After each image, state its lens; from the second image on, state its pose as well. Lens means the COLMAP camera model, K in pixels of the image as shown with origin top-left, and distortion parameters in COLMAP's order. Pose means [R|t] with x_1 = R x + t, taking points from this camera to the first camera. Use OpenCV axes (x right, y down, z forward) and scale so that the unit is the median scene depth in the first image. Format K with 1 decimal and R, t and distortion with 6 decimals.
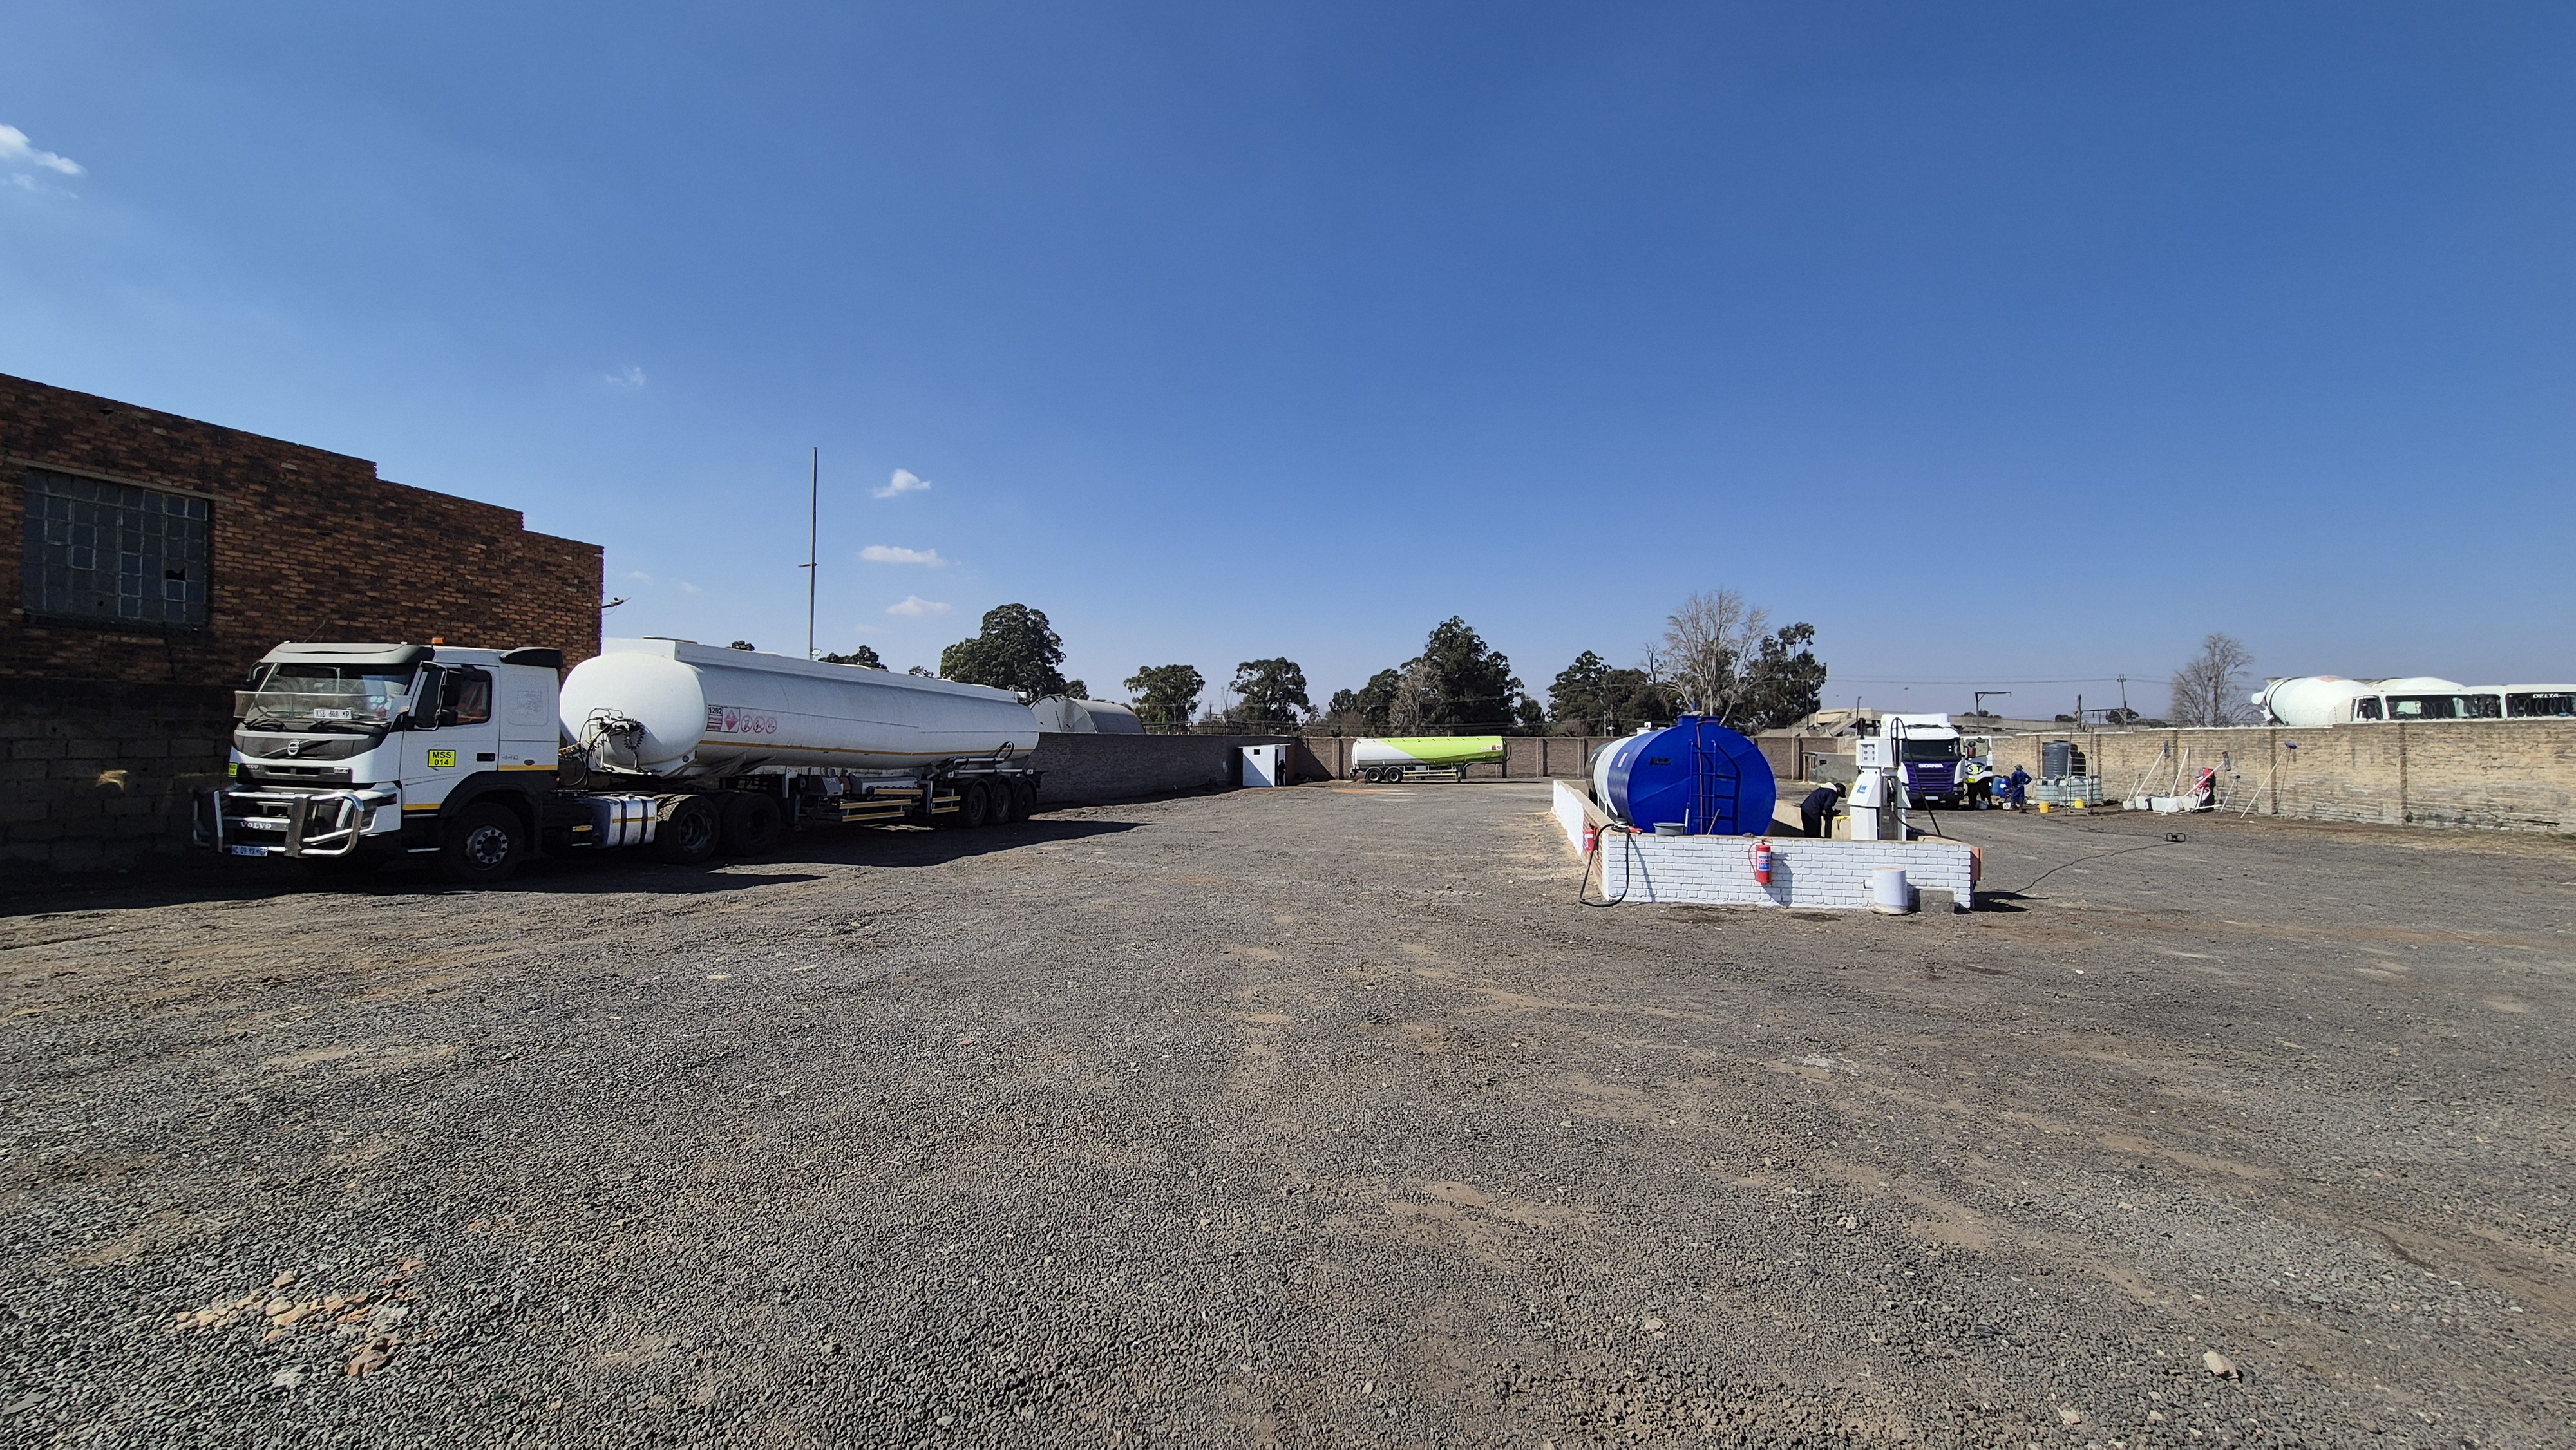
lens RADIAL K [[1056.2, 0, 1309.8], [0, 1056.2, 720.3], [0, 0, 1]] dist [-0.002919, 0.002089]
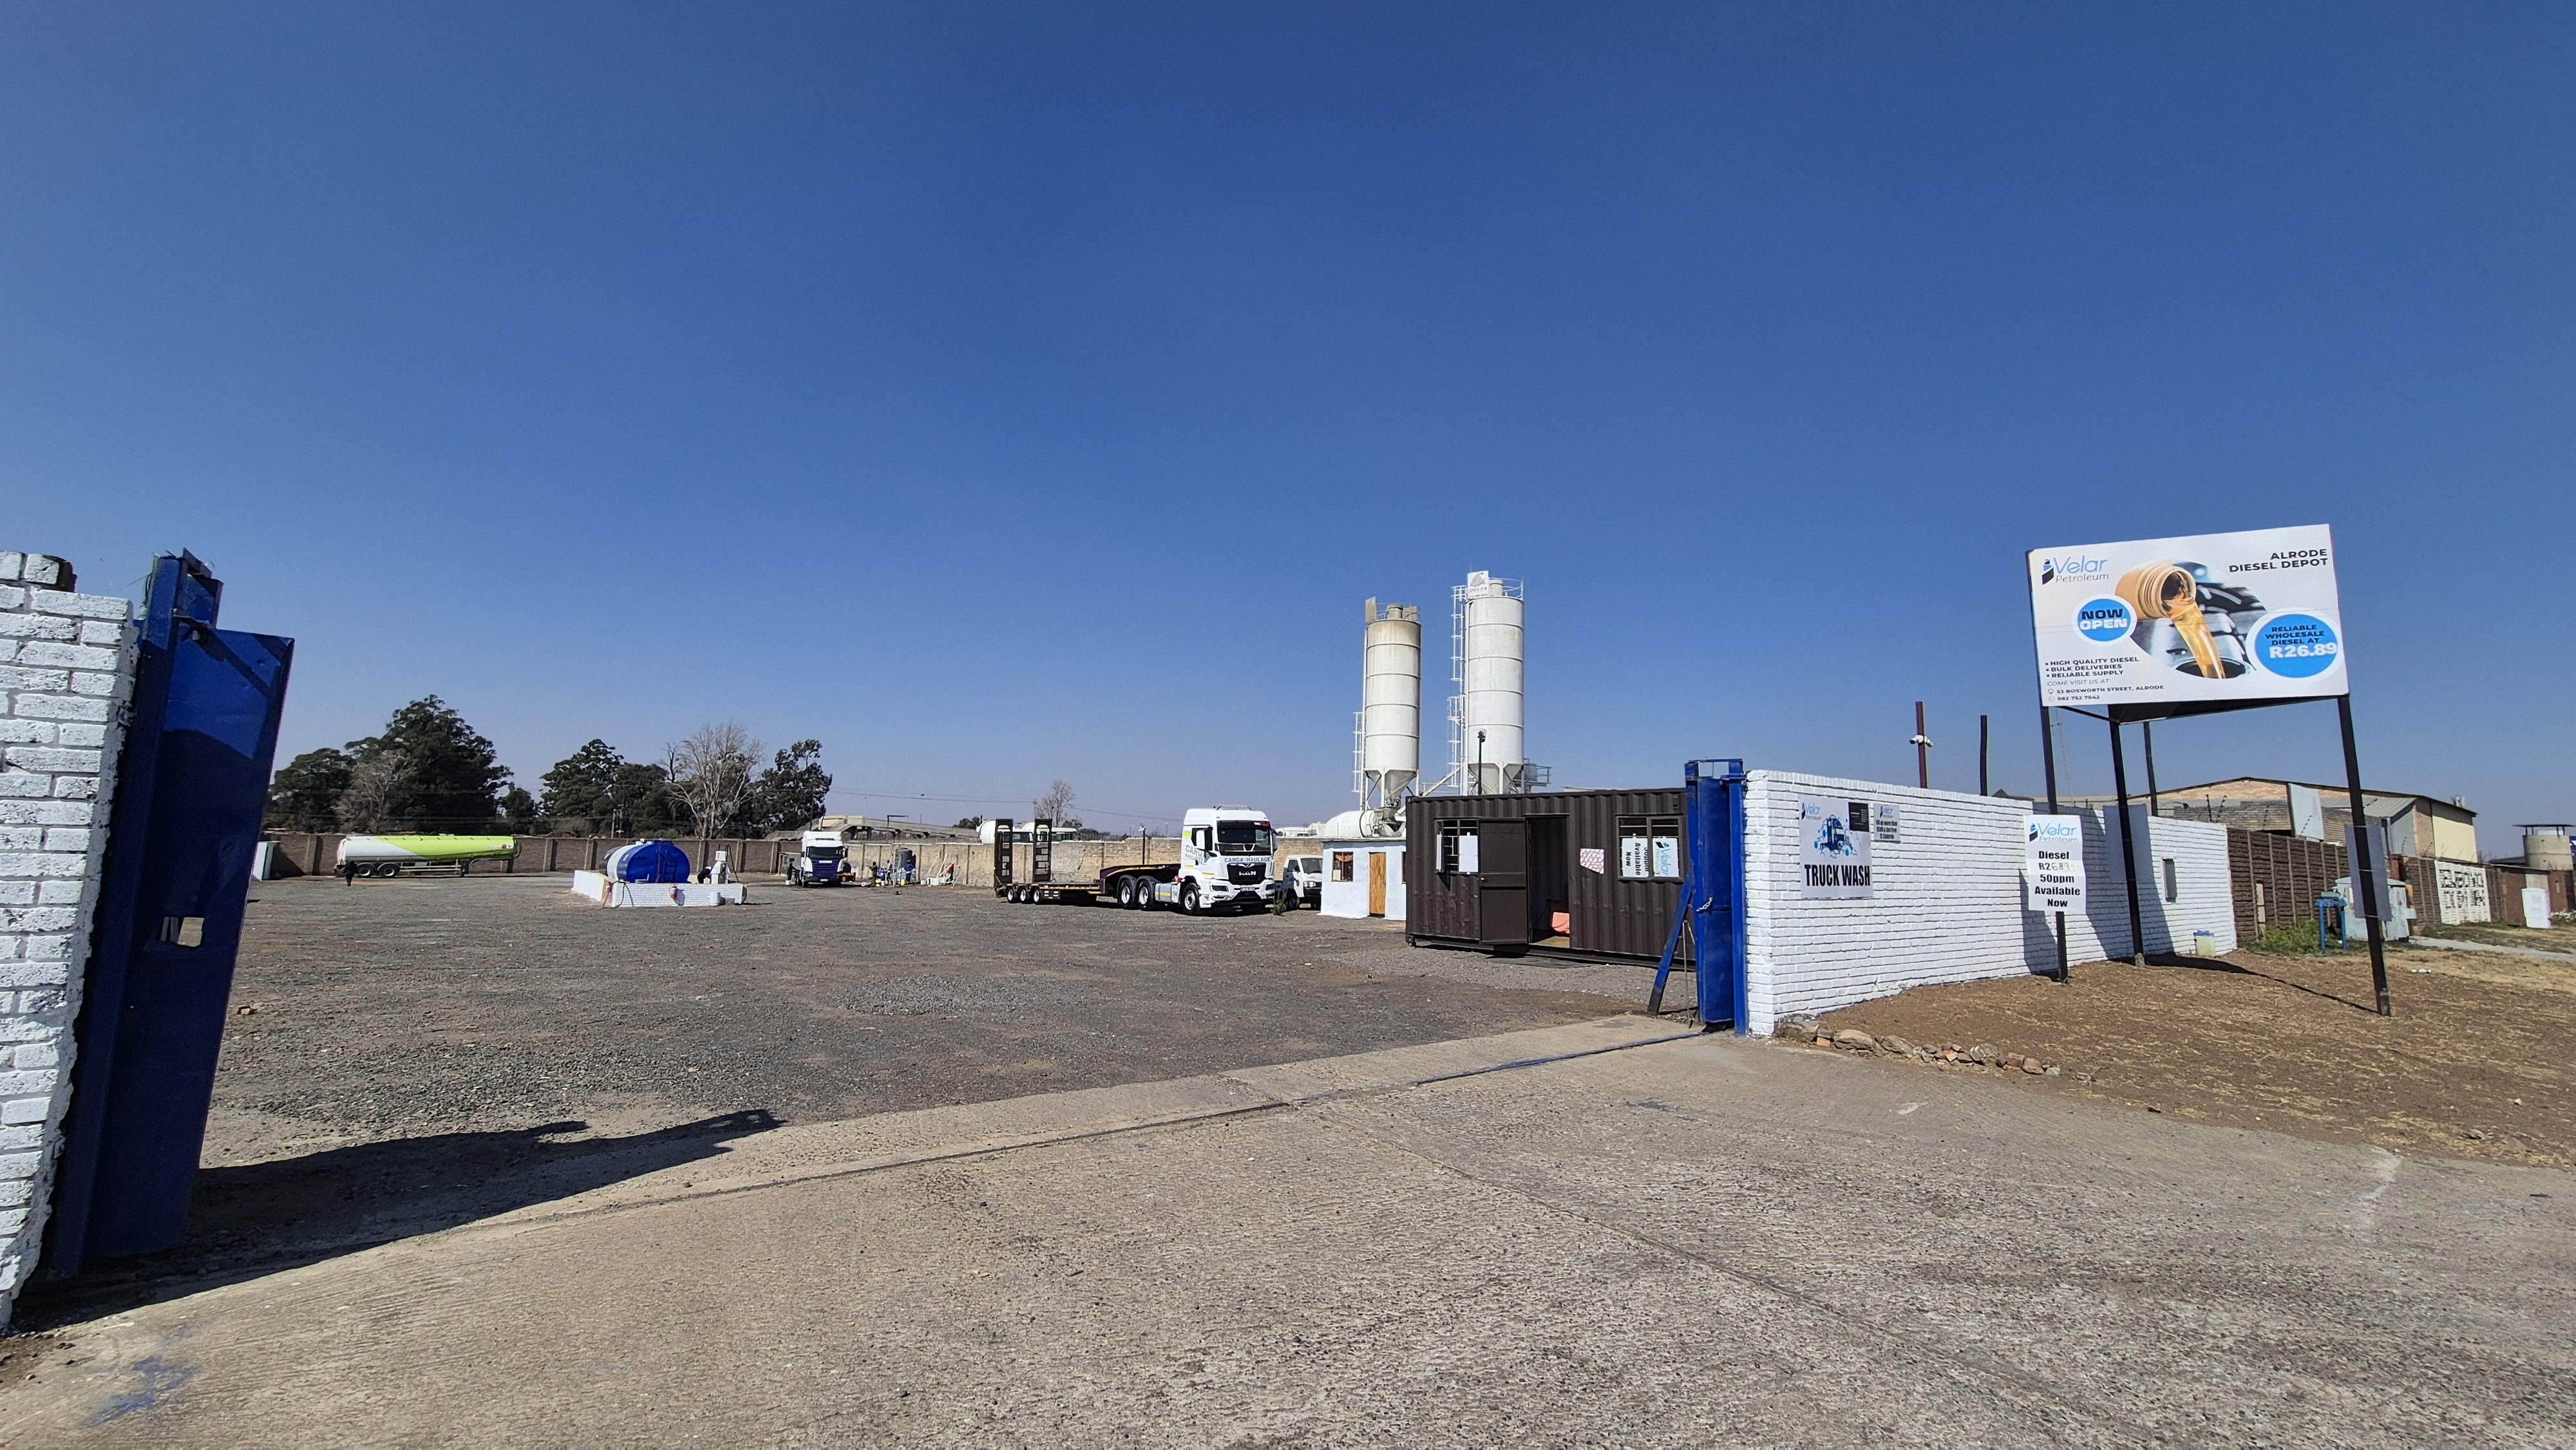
lens RADIAL K [[1056.2, 0, 1310.1], [0, 1056.2, 714.1], [0, 0, 1]] dist [-0.002919, 0.002089]
pose [[0.655083, 0.106305, 0.748041, -0.154258], [-0.032460, 0.993098, -0.112704, -0.019953], [-0.754859, 0.049549, 0.654013, -0.526978]]
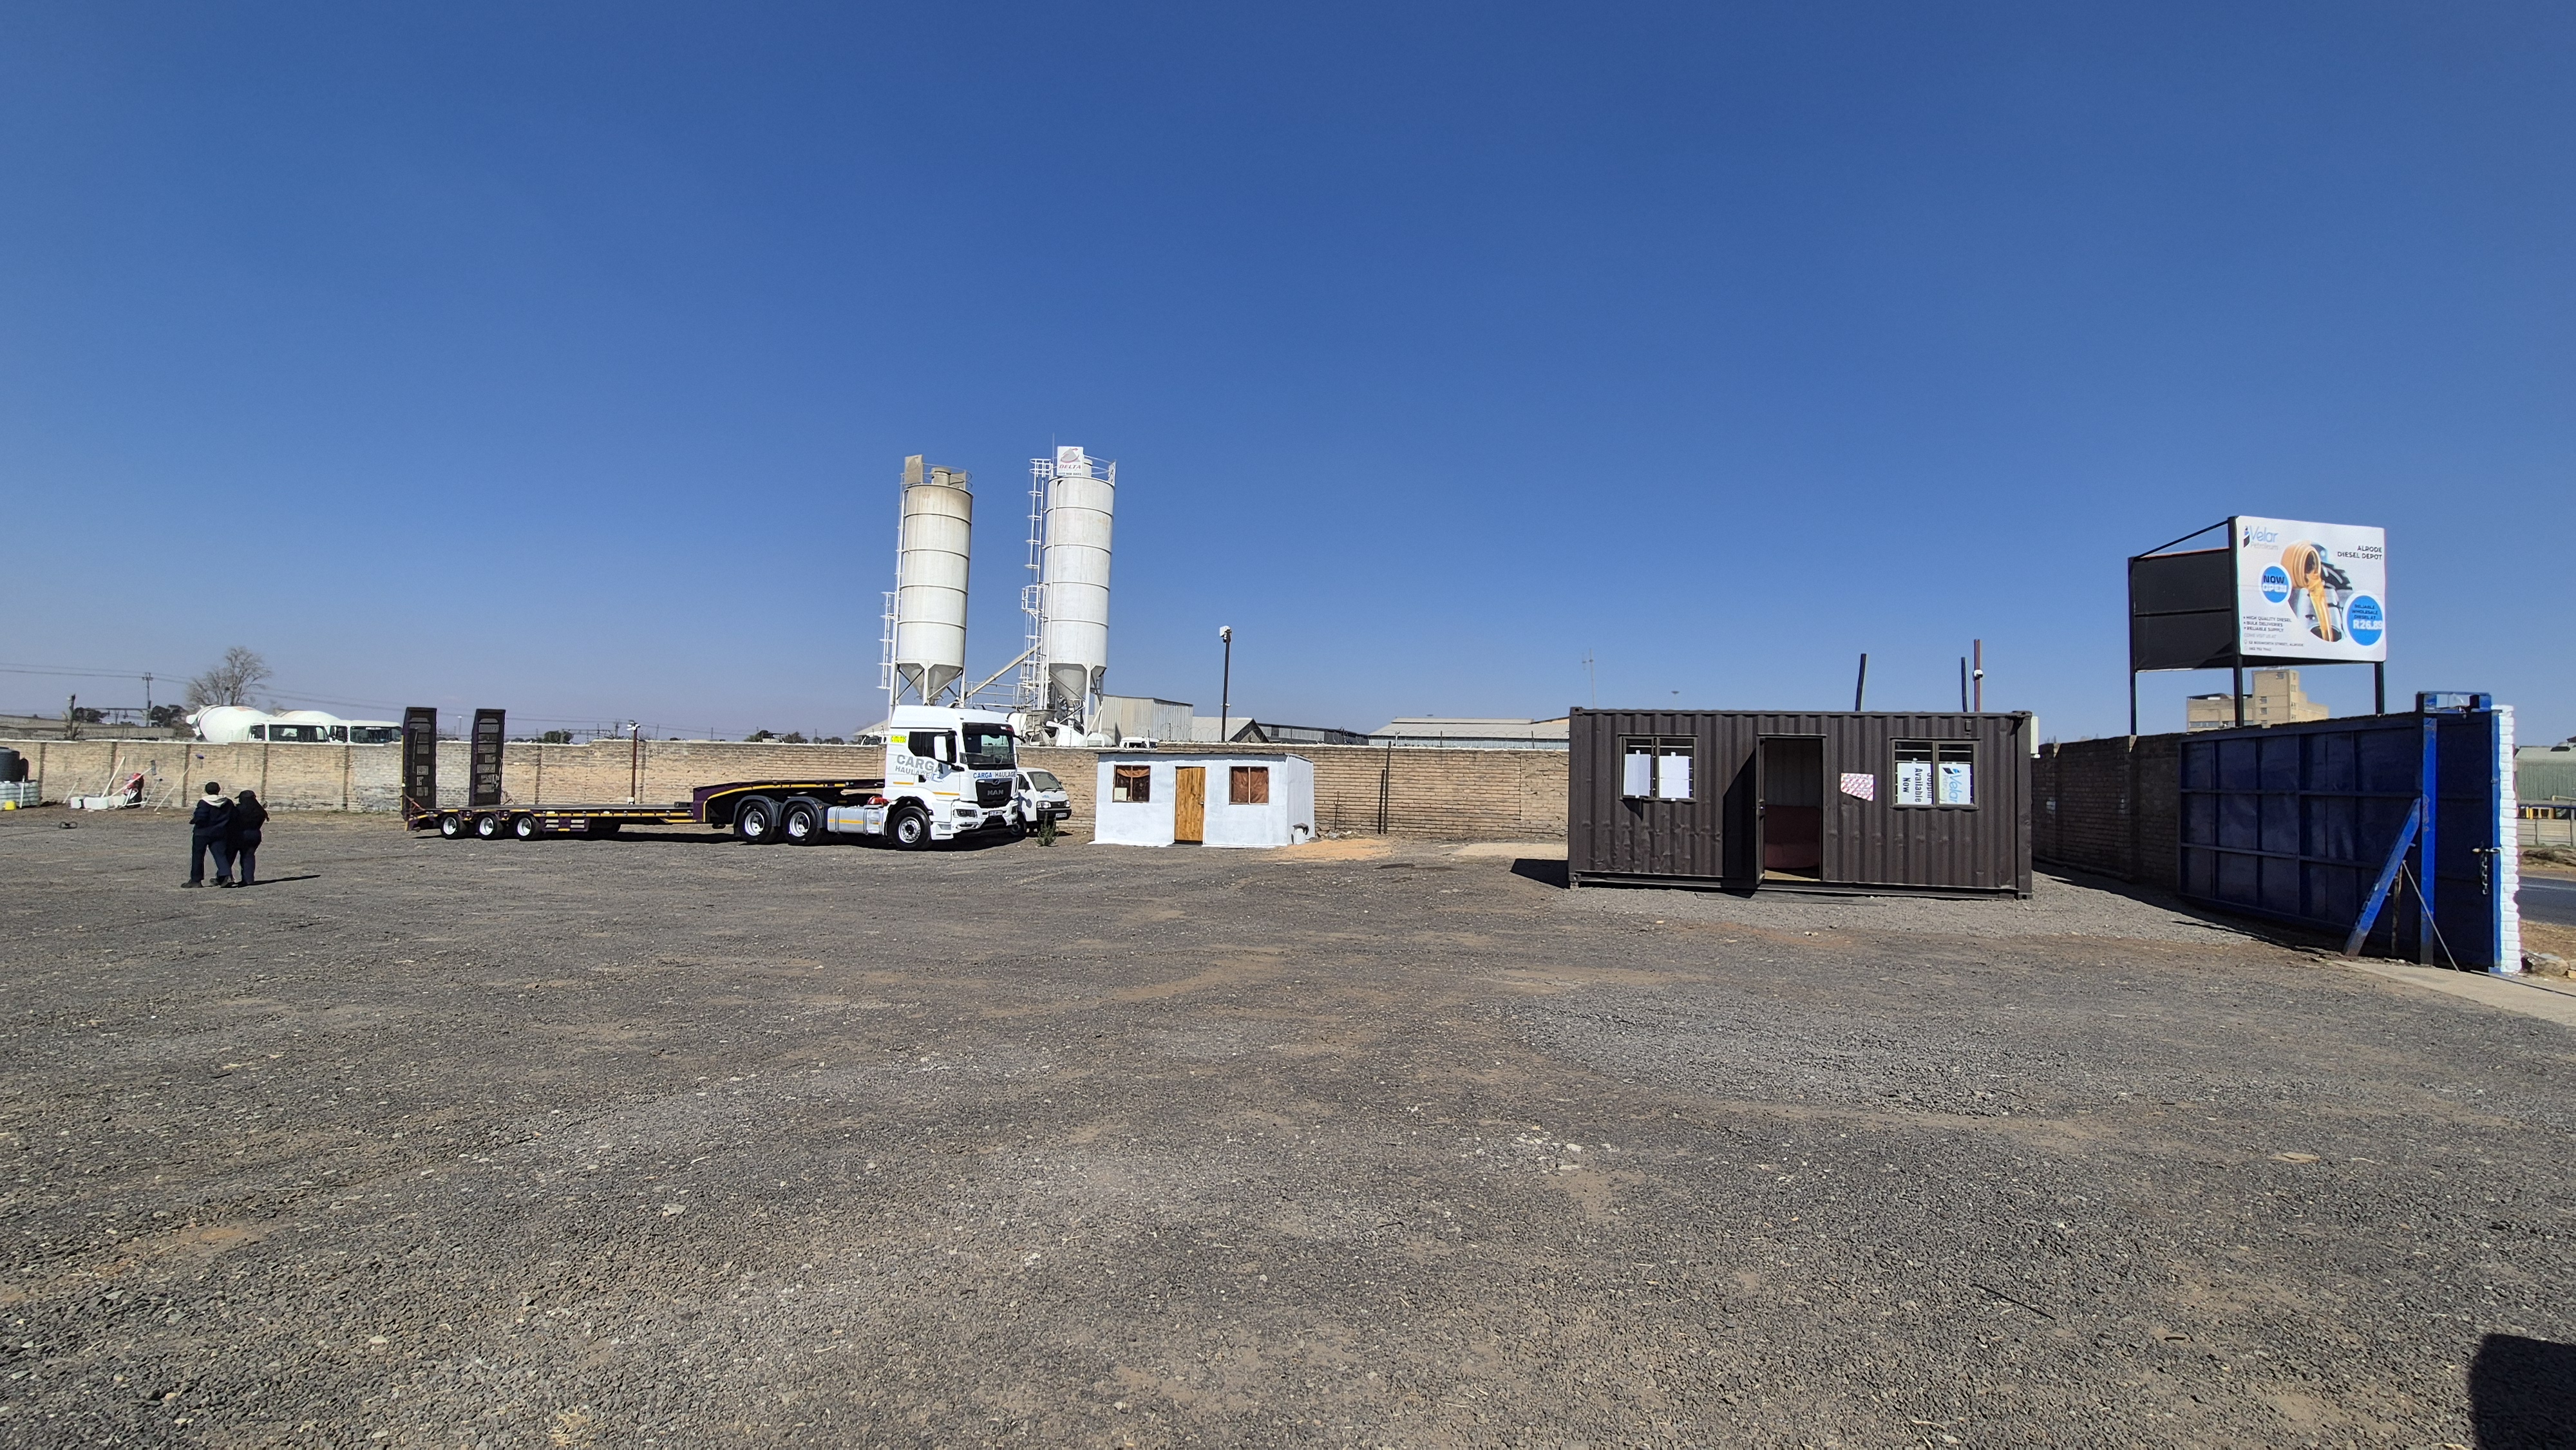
lens RADIAL K [[1056.2, 0, 1308.0], [0, 1056.2, 718.7], [0, 0, 1]] dist [-0.002919, 0.002089]
pose [[0.095069, 0.048574, 0.994285, -0.161590], [-0.044292, 0.998026, -0.044522, -0.014795], [-0.994485, -0.039807, 0.097033, -0.302770]]
